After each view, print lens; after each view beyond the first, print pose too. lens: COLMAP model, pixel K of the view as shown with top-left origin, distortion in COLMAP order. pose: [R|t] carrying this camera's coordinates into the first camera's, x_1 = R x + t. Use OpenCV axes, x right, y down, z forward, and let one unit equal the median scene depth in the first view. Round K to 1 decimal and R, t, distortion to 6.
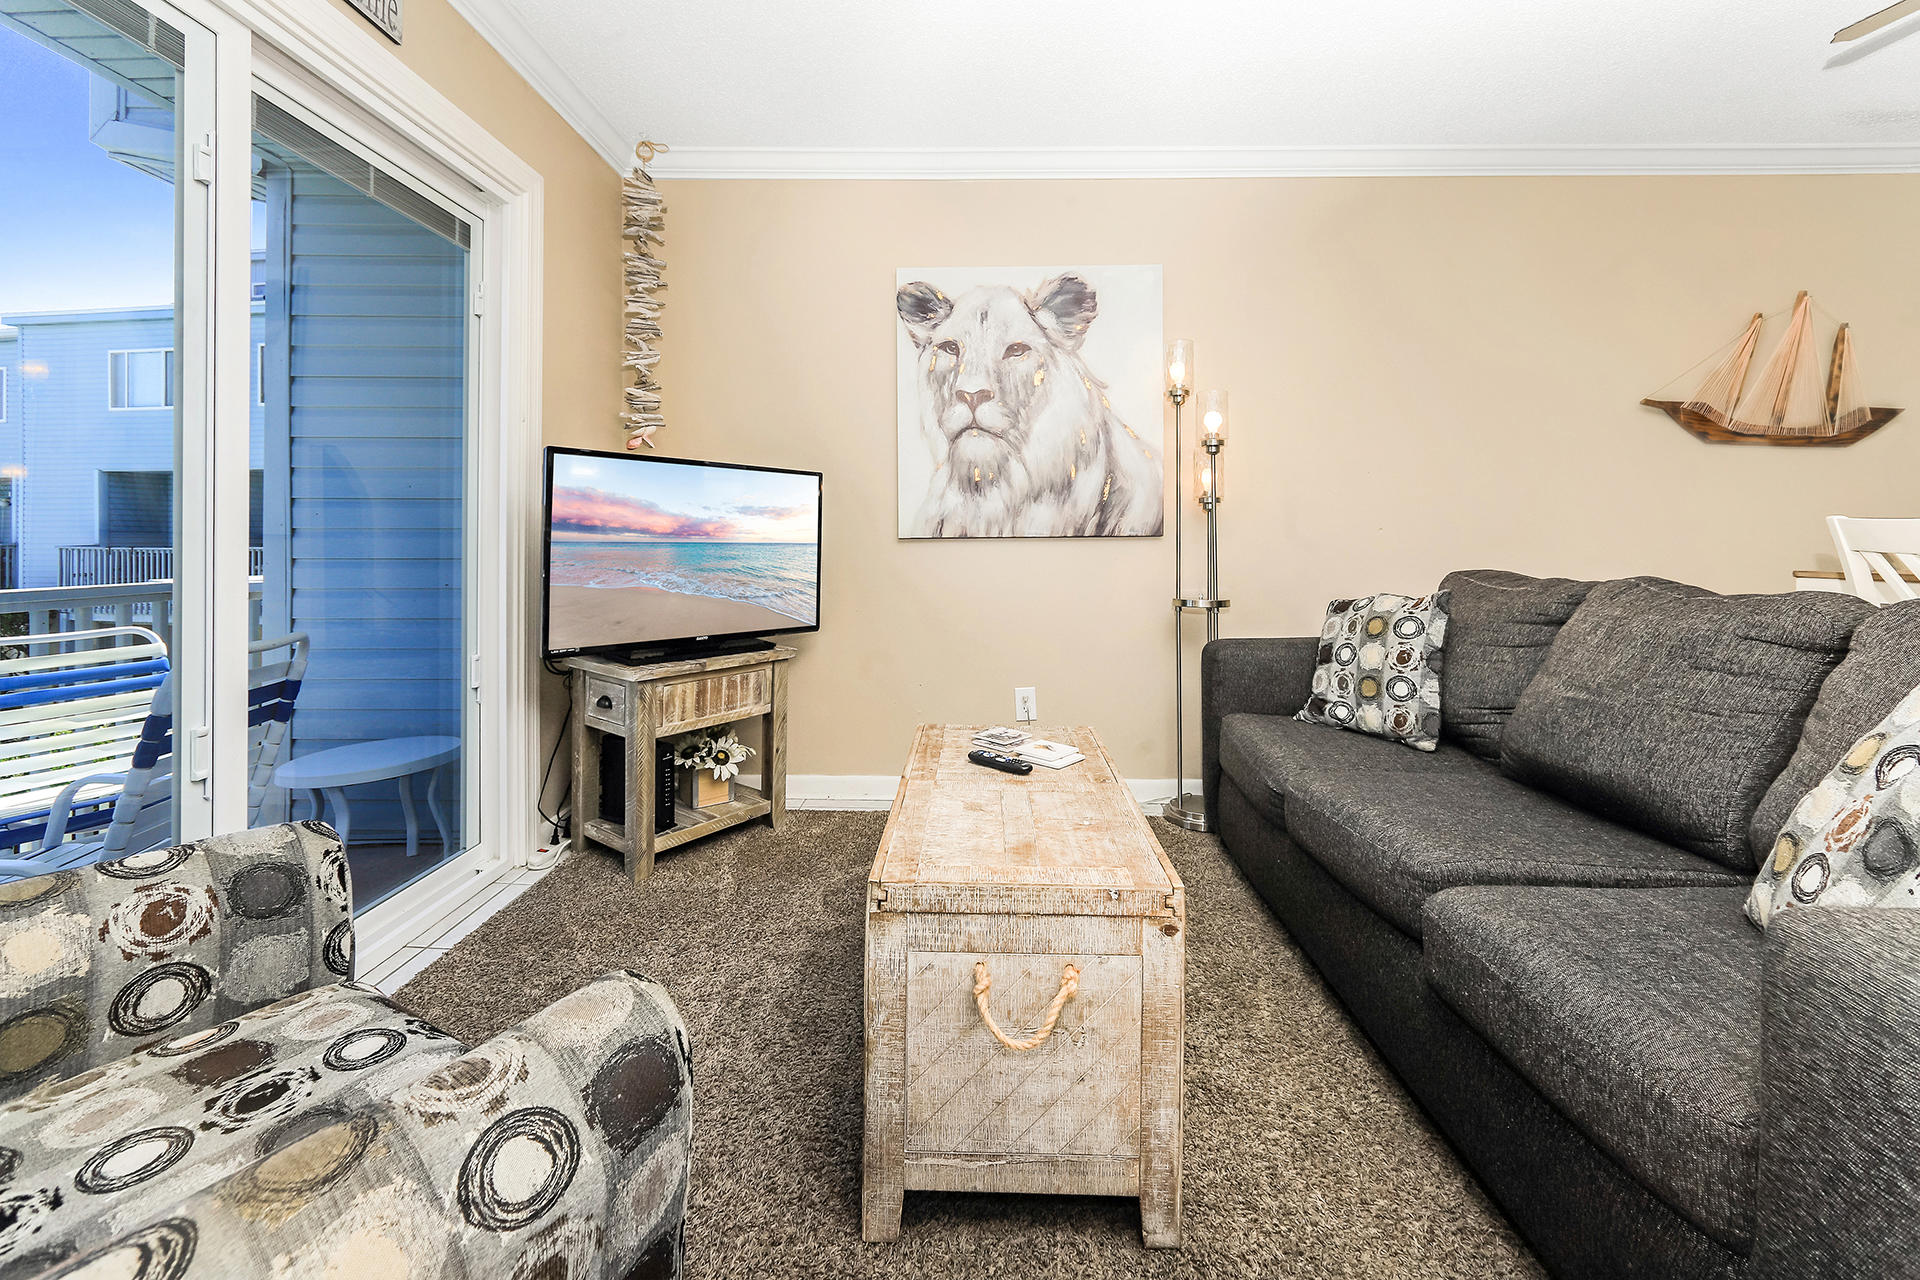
lens RADIAL K [[764.3, 0, 931.6], [0, 764.3, 523.8], [0, 0, 1]] dist [-0.008835, 0.002851]
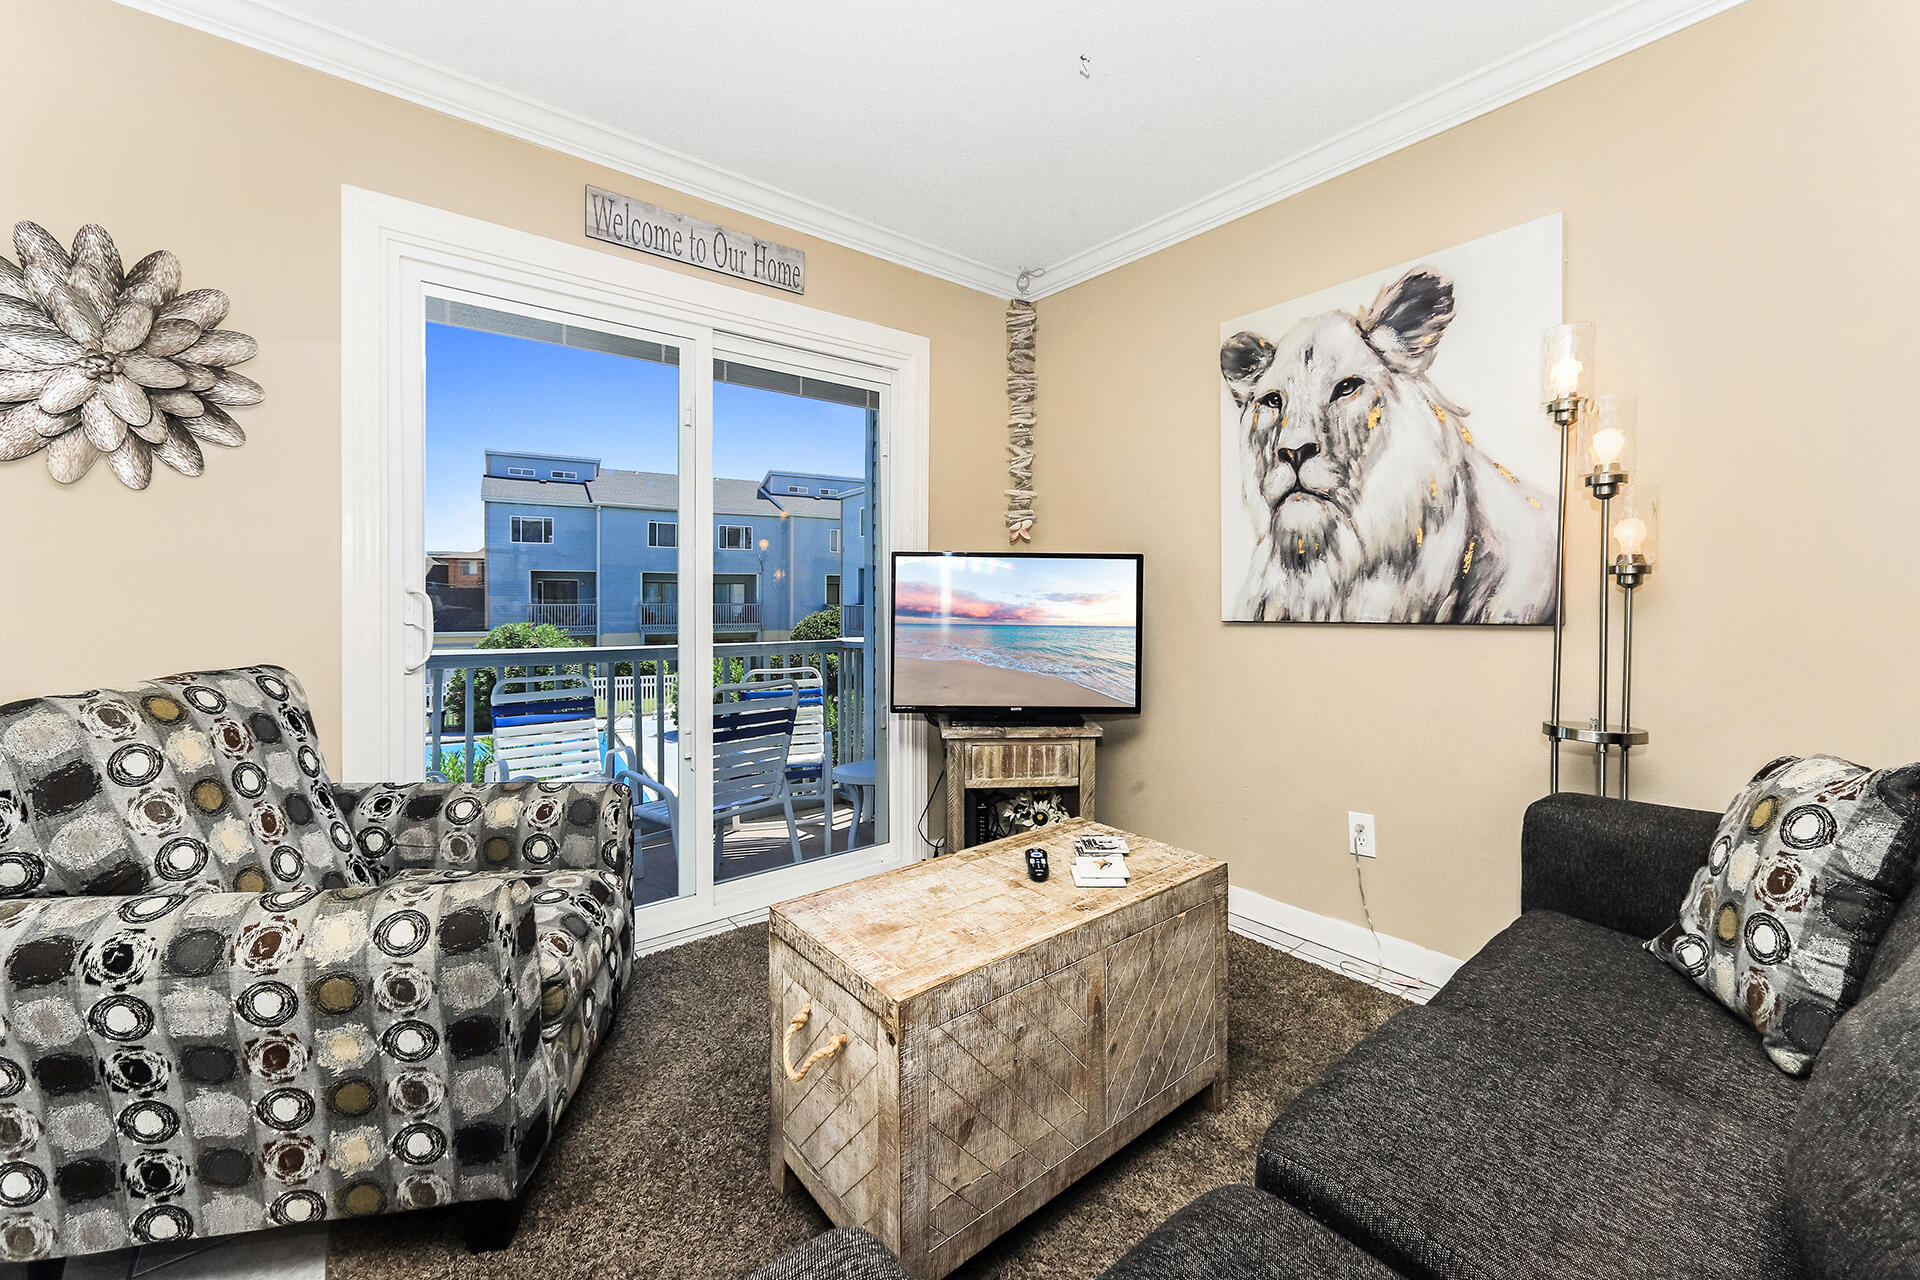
lens RADIAL K [[764.3, 0, 951.5], [0, 764.3, 599.9], [0, 0, 1]] dist [-0.008835, 0.002851]
pose [[0.648202, -0.006955, -0.761437, 0.453744], [0.022018, 0.999711, 0.009612, -0.023041], [0.761150, -0.022996, 0.648168, 0.168502]]
